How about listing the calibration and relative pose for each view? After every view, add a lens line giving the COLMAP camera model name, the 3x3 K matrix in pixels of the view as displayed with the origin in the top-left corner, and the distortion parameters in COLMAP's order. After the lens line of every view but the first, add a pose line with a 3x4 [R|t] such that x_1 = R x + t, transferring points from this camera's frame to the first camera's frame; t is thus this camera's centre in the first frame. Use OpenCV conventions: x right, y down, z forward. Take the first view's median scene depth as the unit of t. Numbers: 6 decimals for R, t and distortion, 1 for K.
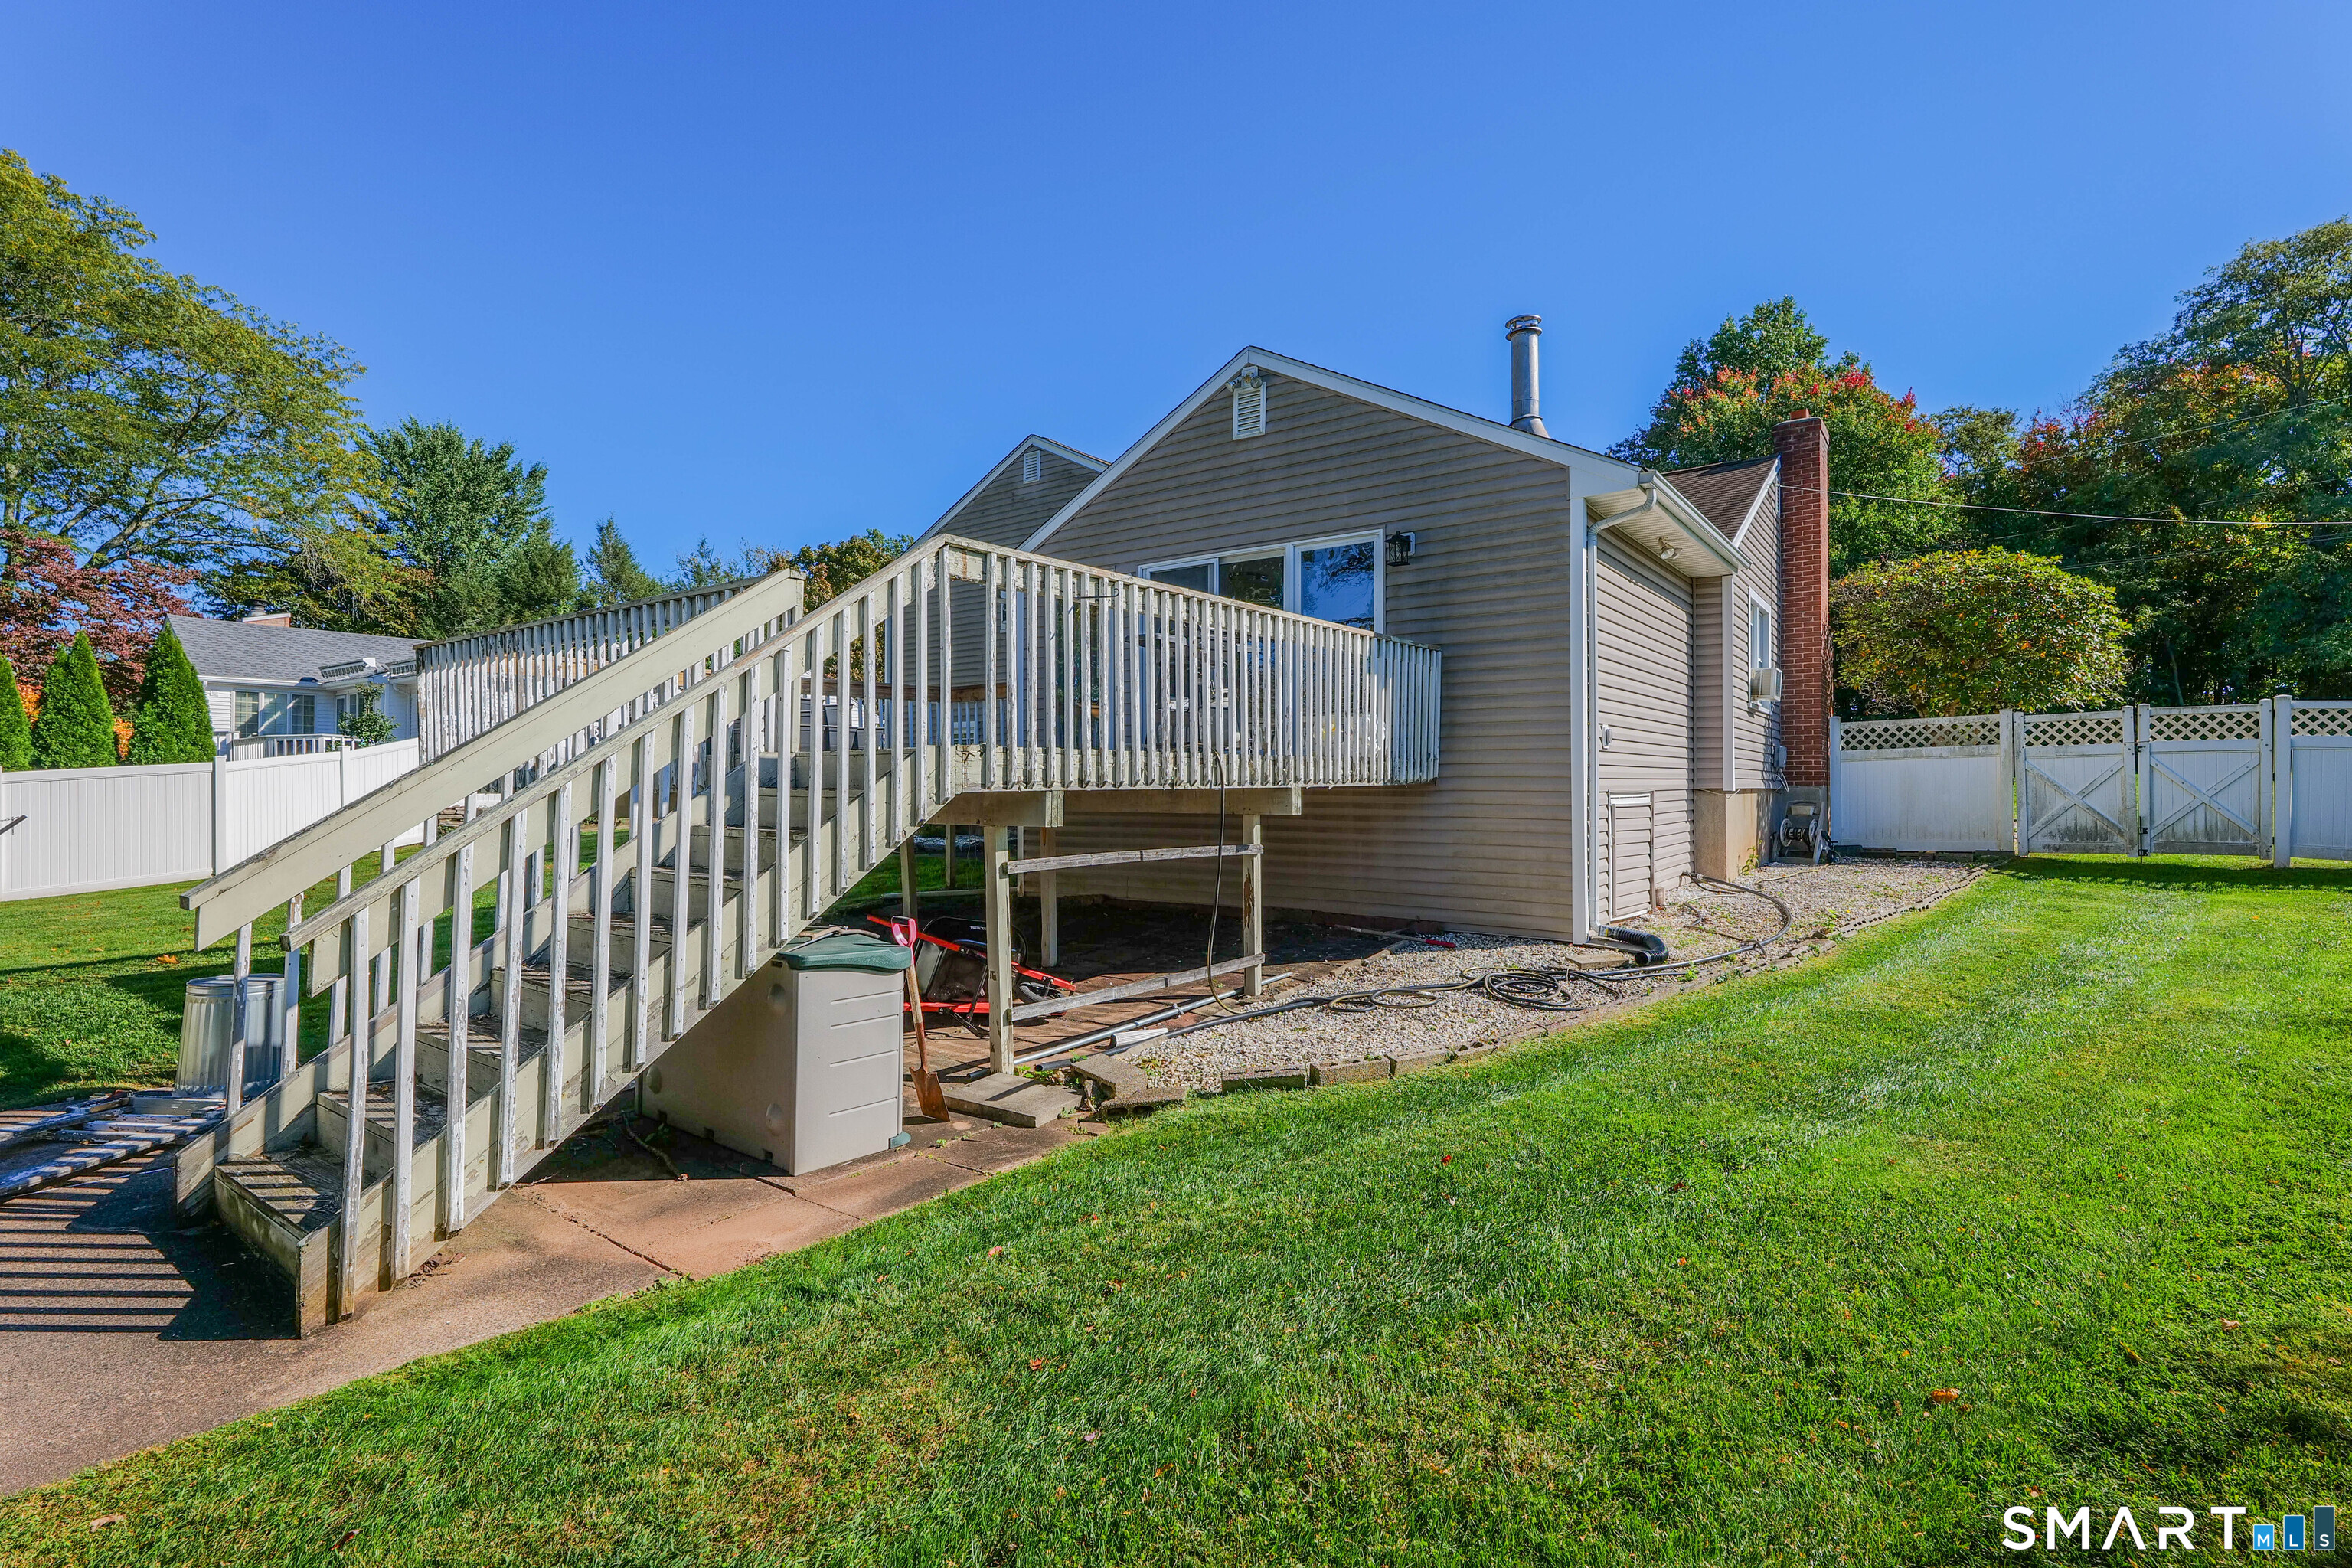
lens RADIAL K [[1106.6, 0, 1176.0], [0, 1106.6, 799.0], [0, 0, 1]] dist [0.002029, 0.000432]
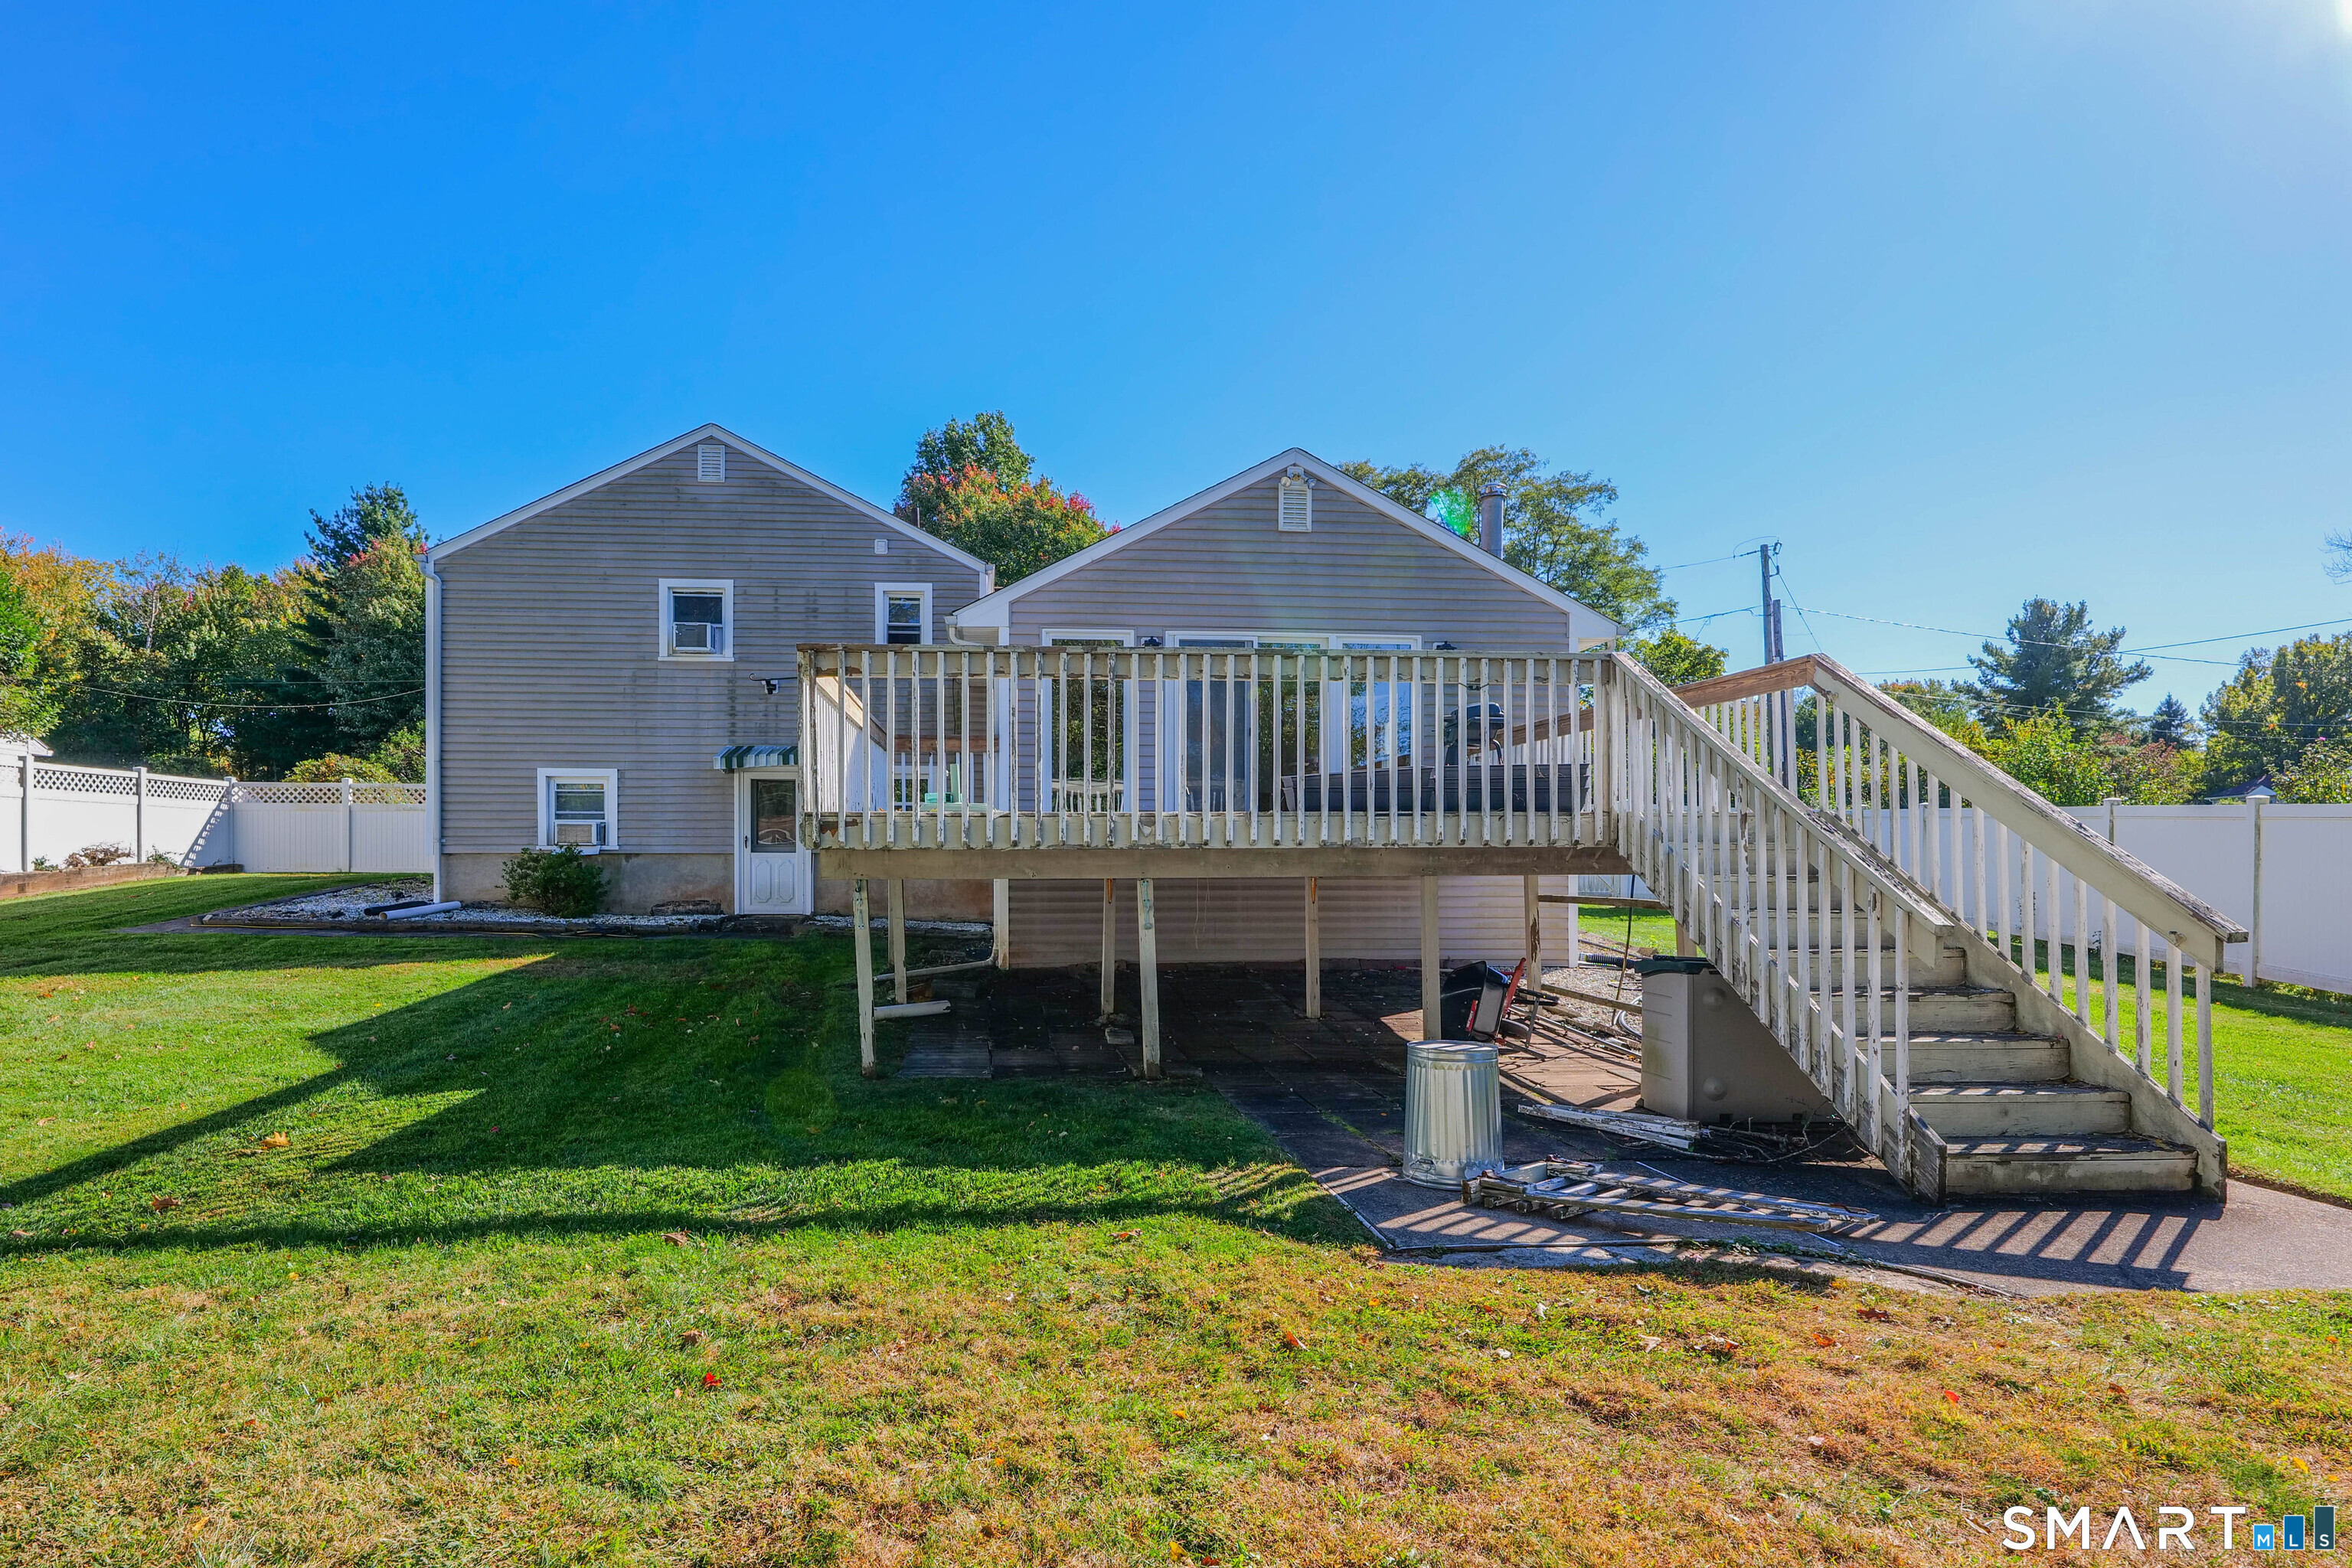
lens RADIAL K [[1174.7, 0, 1175.7], [0, 1174.7, 873.6], [0, 0, 1]] dist [0.001031, 0.000162]
pose [[0.748727, -0.004262, 0.662865, -0.826163], [0.005090, 0.999987, 0.000681, 0.011180], [-0.662859, 0.002864, 0.748738, 0.217236]]
